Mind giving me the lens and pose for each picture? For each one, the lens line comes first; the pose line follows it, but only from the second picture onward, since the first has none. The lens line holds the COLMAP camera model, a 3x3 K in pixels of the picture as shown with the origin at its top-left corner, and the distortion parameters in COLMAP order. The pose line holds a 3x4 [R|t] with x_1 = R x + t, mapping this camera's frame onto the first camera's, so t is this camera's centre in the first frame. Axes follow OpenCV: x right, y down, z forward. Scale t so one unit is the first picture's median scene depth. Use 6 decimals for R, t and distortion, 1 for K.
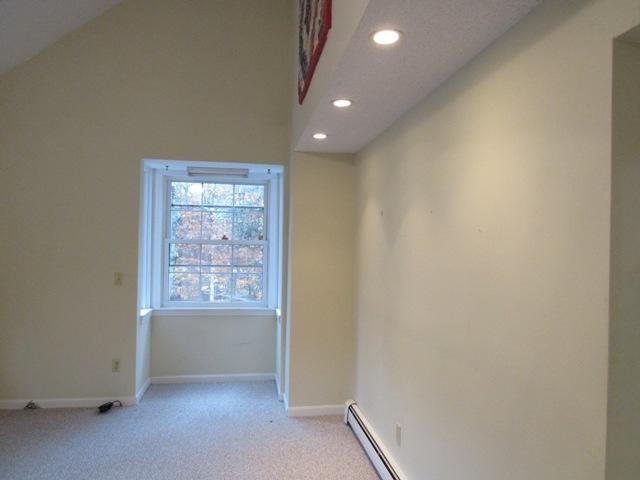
lens RADIAL K [[456.8, 0, 318.6], [0, 456.8, 239.0], [0, 0, 1]] dist [-0.028959, 0.008820]
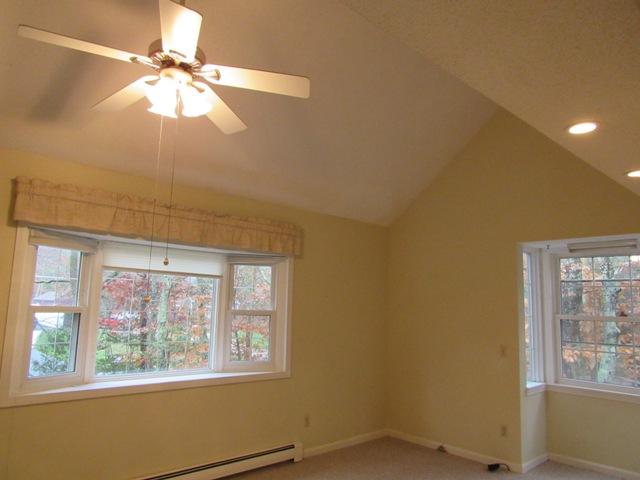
lens RADIAL K [[456.8, 0, 319.2], [0, 456.8, 241.7], [0, 0, 1]] dist [-0.028959, 0.008820]
pose [[0.552741, -0.115489, -0.825312, 0.251471], [-0.007446, 0.989627, -0.143470, -0.014628], [0.833320, 0.085447, 0.546147, -0.017508]]
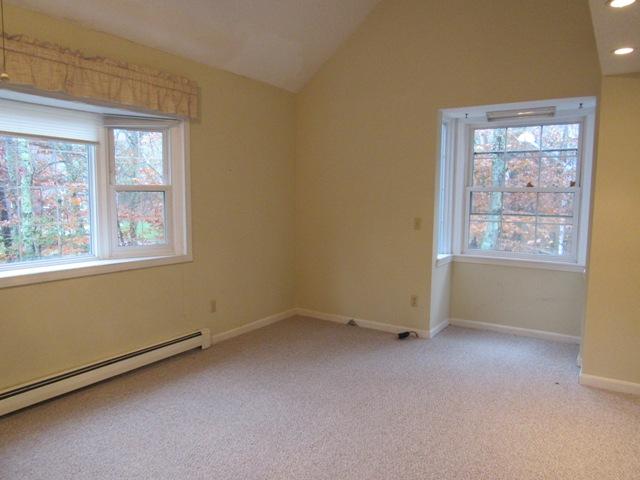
lens RADIAL K [[456.8, 0, 320.7], [0, 456.8, 241.1], [0, 0, 1]] dist [-0.028959, 0.008820]
pose [[0.738657, 0.056505, -0.671709, 0.122613], [0.011513, 0.995278, 0.096384, 0.018834], [0.673983, -0.078928, 0.734518, 0.026017]]
